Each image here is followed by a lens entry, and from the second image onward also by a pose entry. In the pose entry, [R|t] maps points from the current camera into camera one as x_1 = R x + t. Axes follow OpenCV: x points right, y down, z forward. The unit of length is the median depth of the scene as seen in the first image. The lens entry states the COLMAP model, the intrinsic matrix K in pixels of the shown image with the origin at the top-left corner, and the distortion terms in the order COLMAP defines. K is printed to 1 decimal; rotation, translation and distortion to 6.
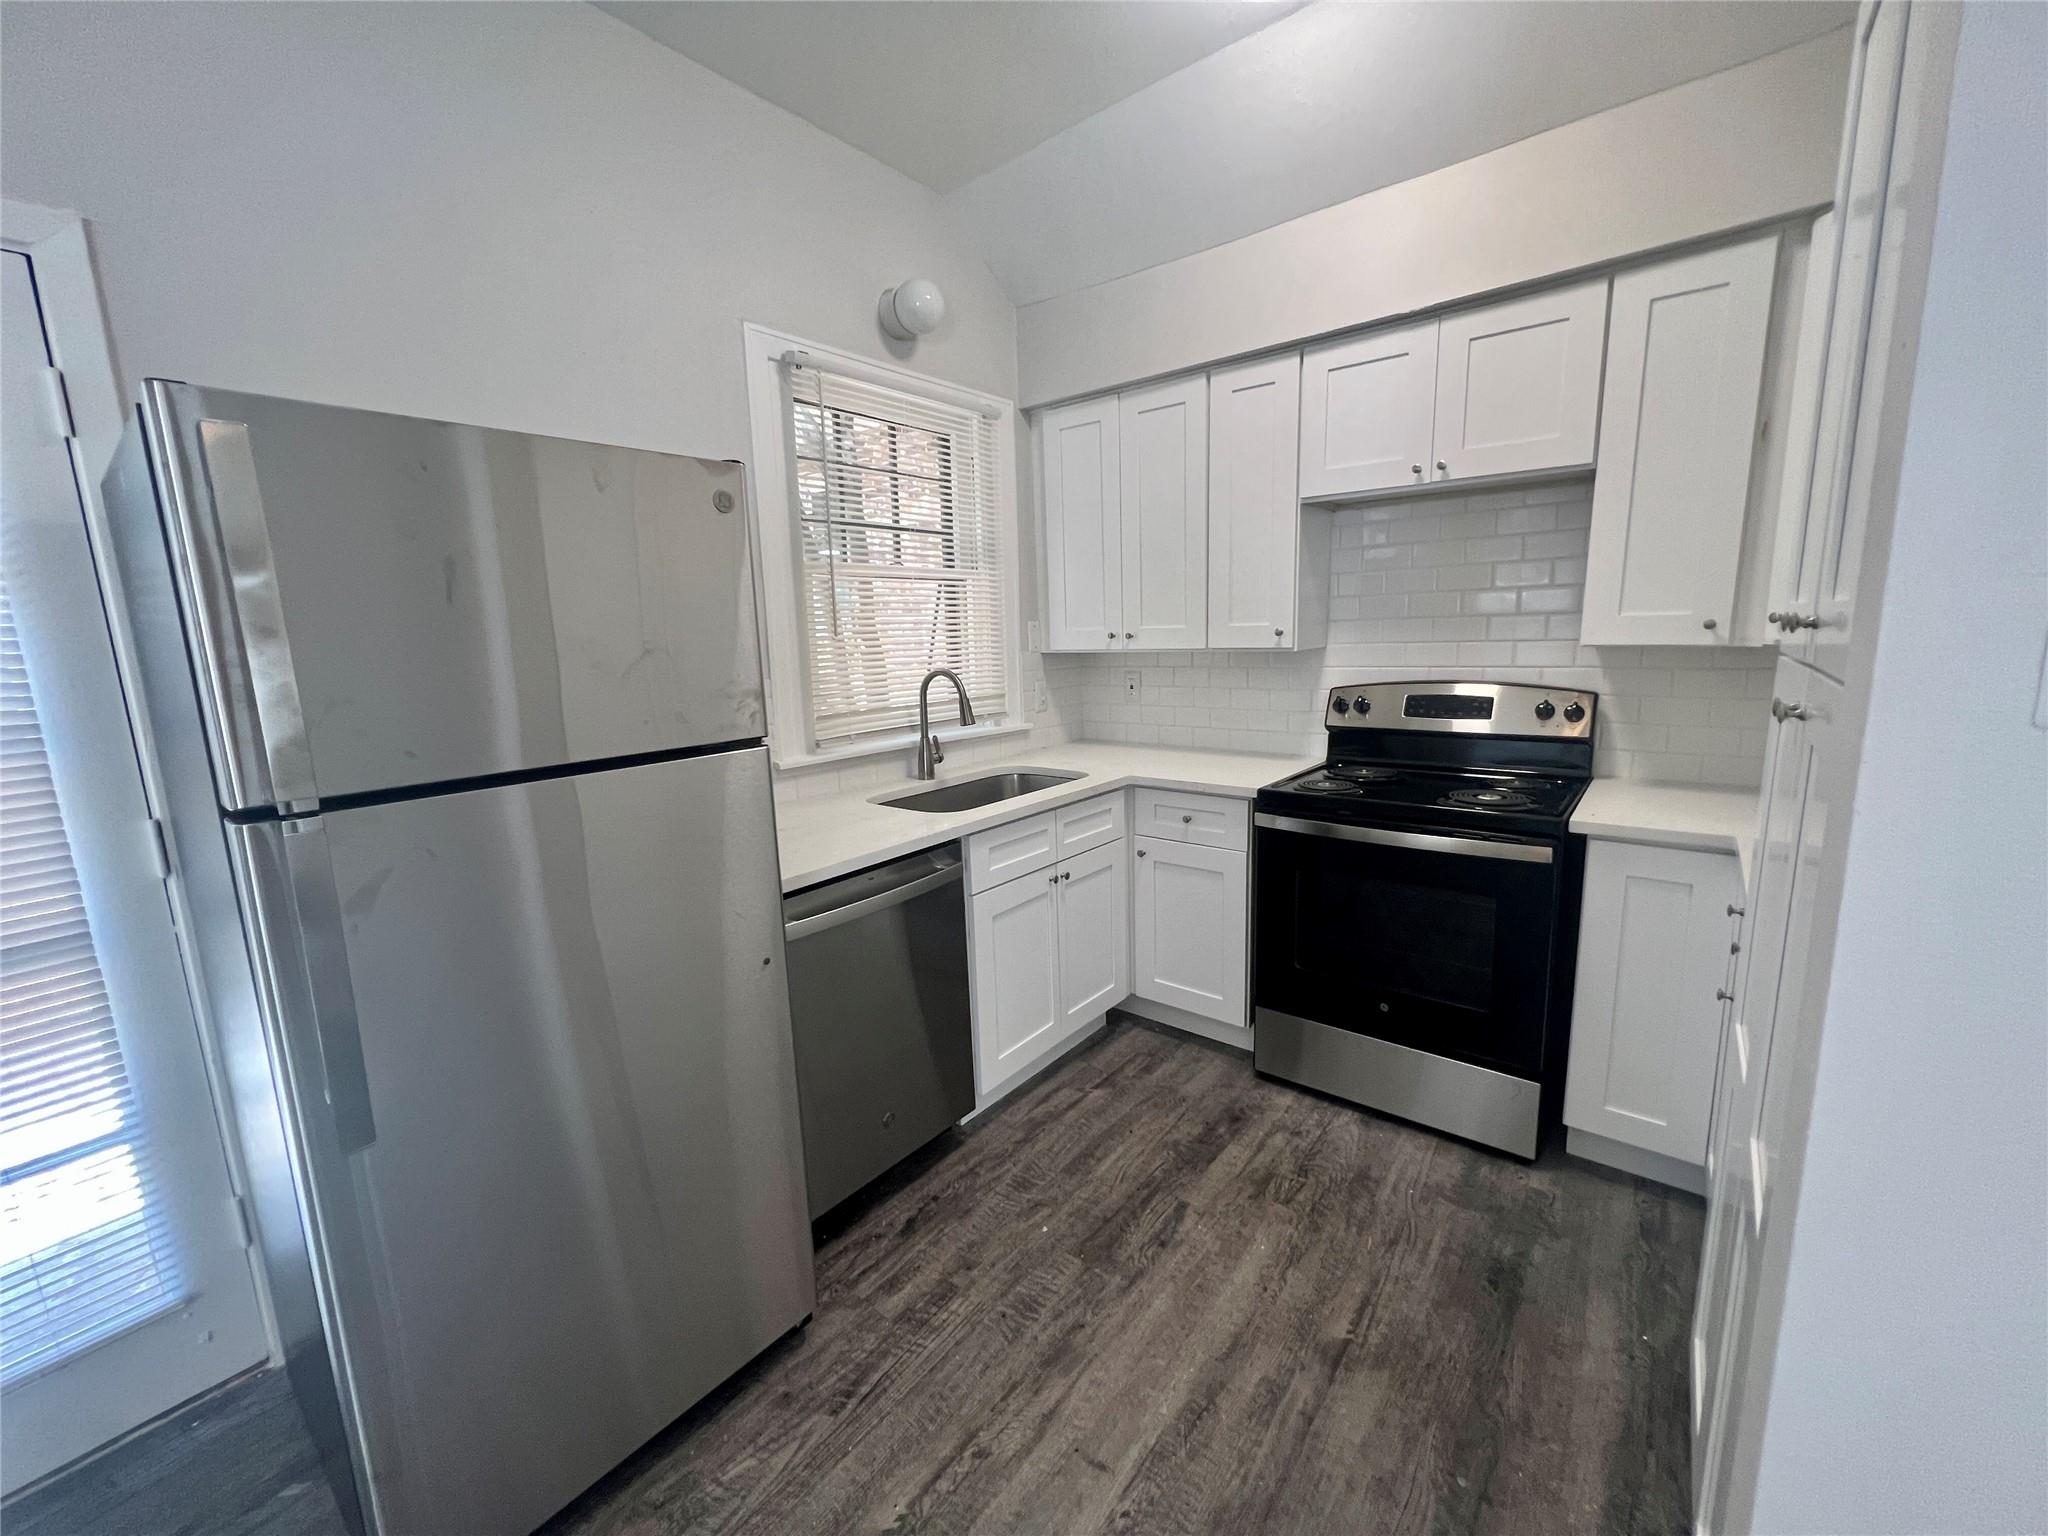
lens RADIAL K [[817.8, 0, 1023.1], [0, 817.8, 765.7], [0, 0, 1]] dist [-0.003013, 0.000171]
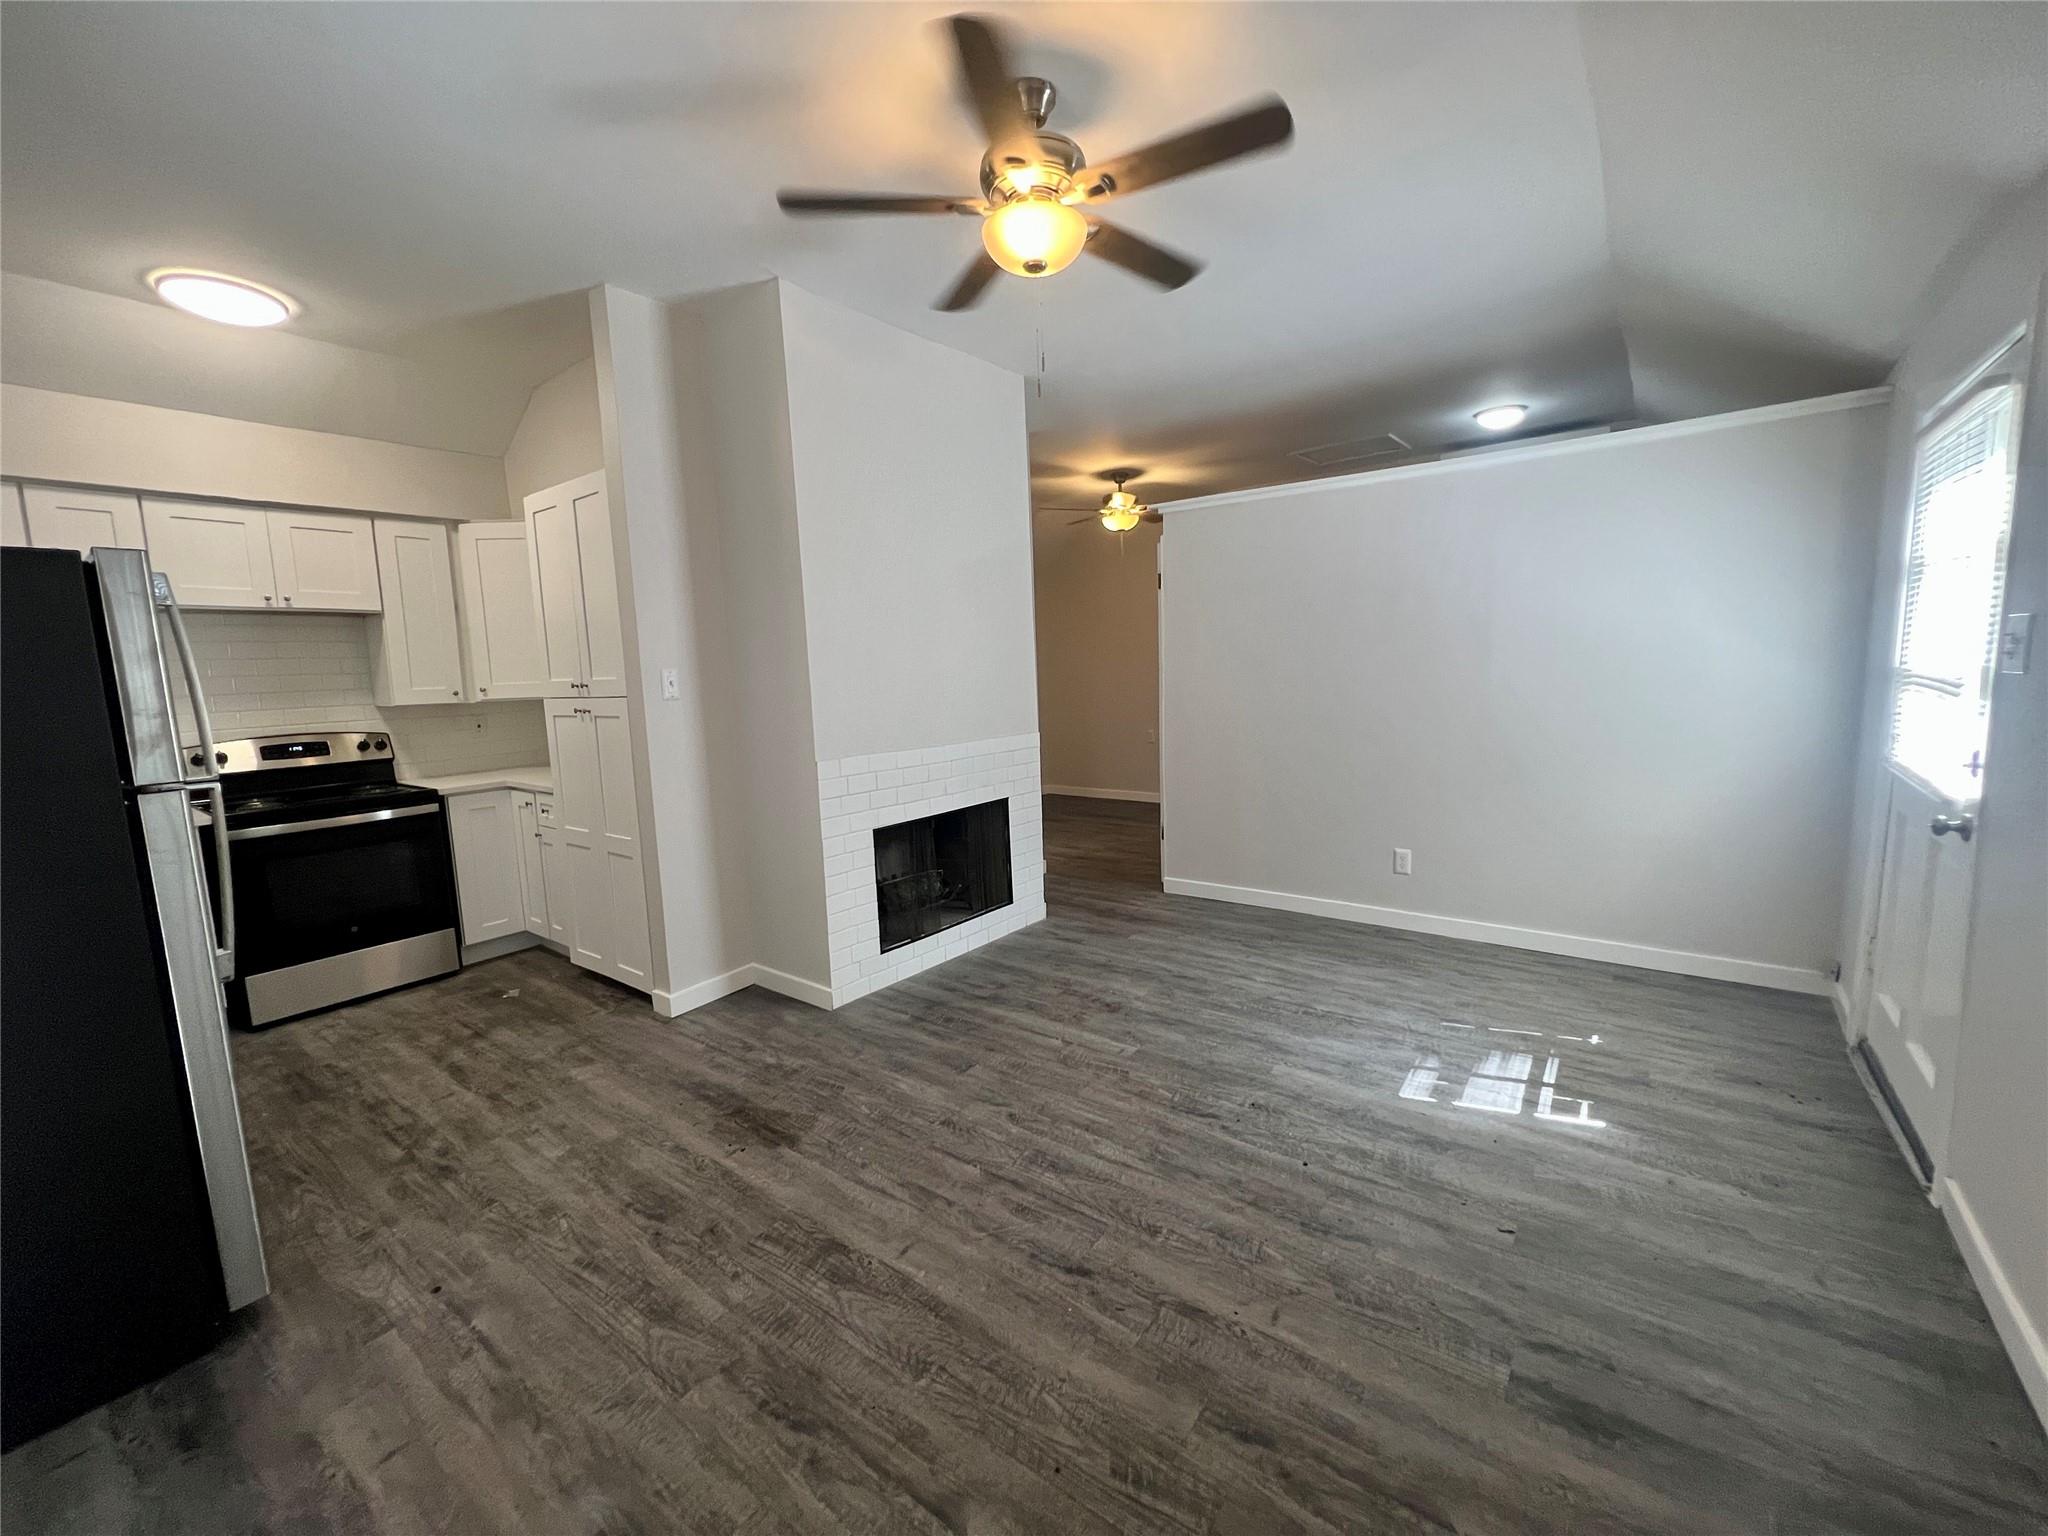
lens RADIAL K [[817.8, 0, 1023.1], [0, 817.8, 765.7], [0, 0, 1]] dist [-0.003013, 0.000171]
pose [[-0.034579, -0.090970, 0.995253, -1.039550], [0.202741, 0.974504, 0.096117, 0.083115], [-0.978622, 0.205102, -0.015254, -0.293268]]
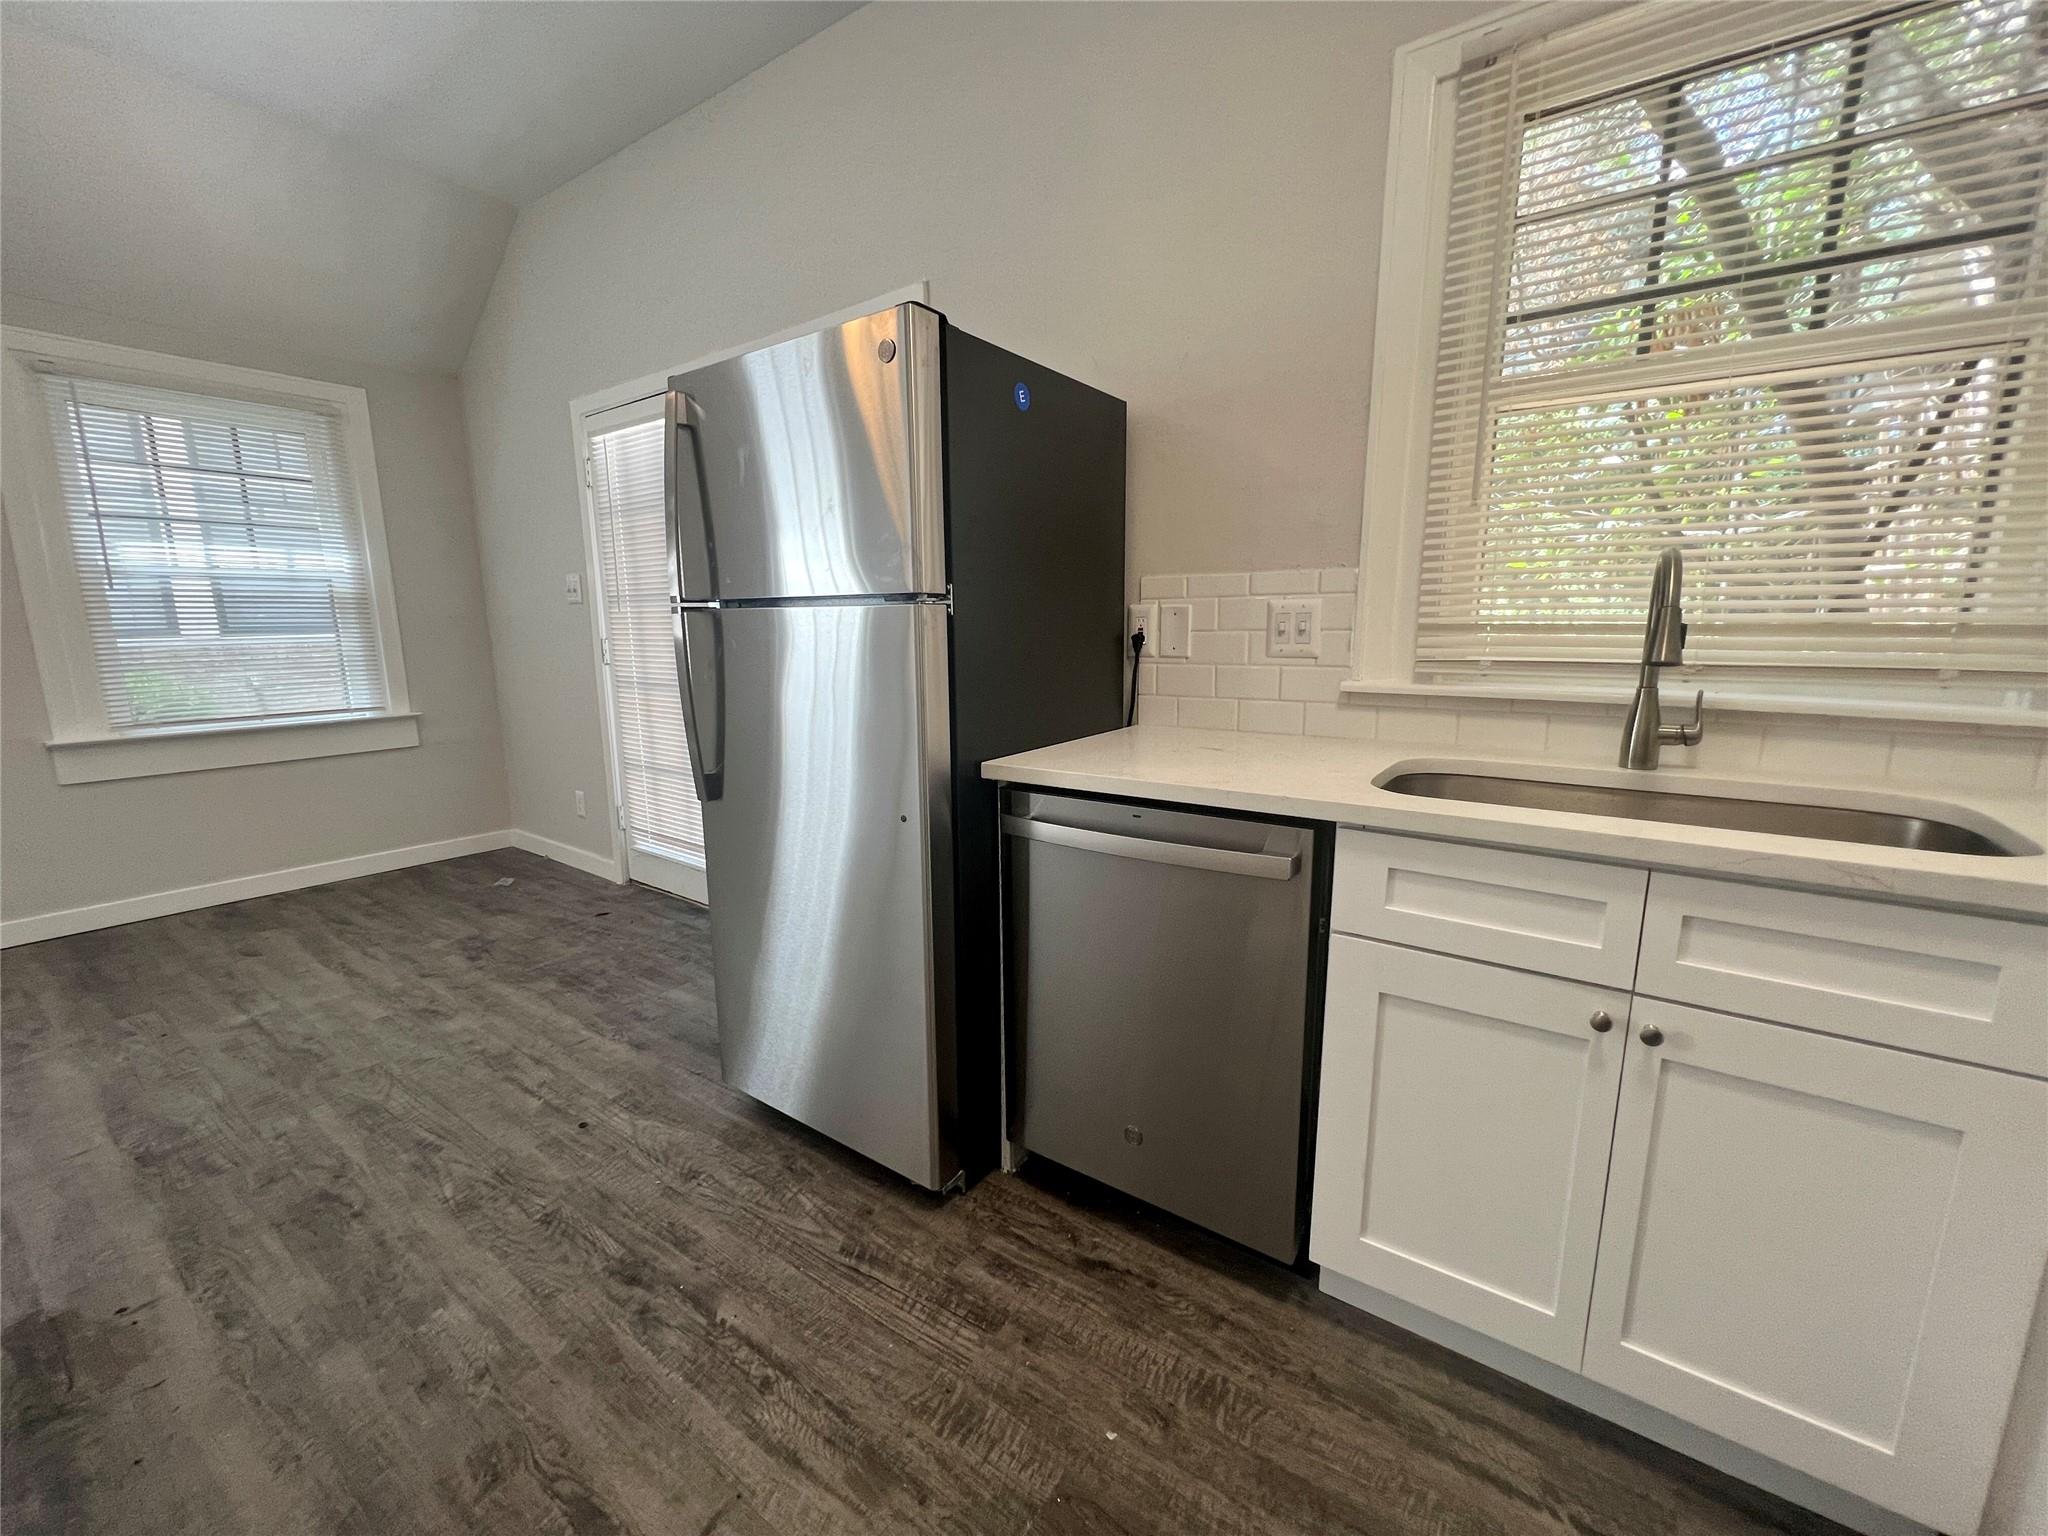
lens RADIAL K [[817.8, 0, 1023.1], [0, 817.8, 765.7], [0, 0, 1]] dist [-0.003013, 0.000171]
pose [[0.072385, 0.208287, -0.975386, 0.396067], [-0.161477, 0.967496, 0.194619, -0.027215], [0.984218, 0.143414, 0.103666, 0.604473]]
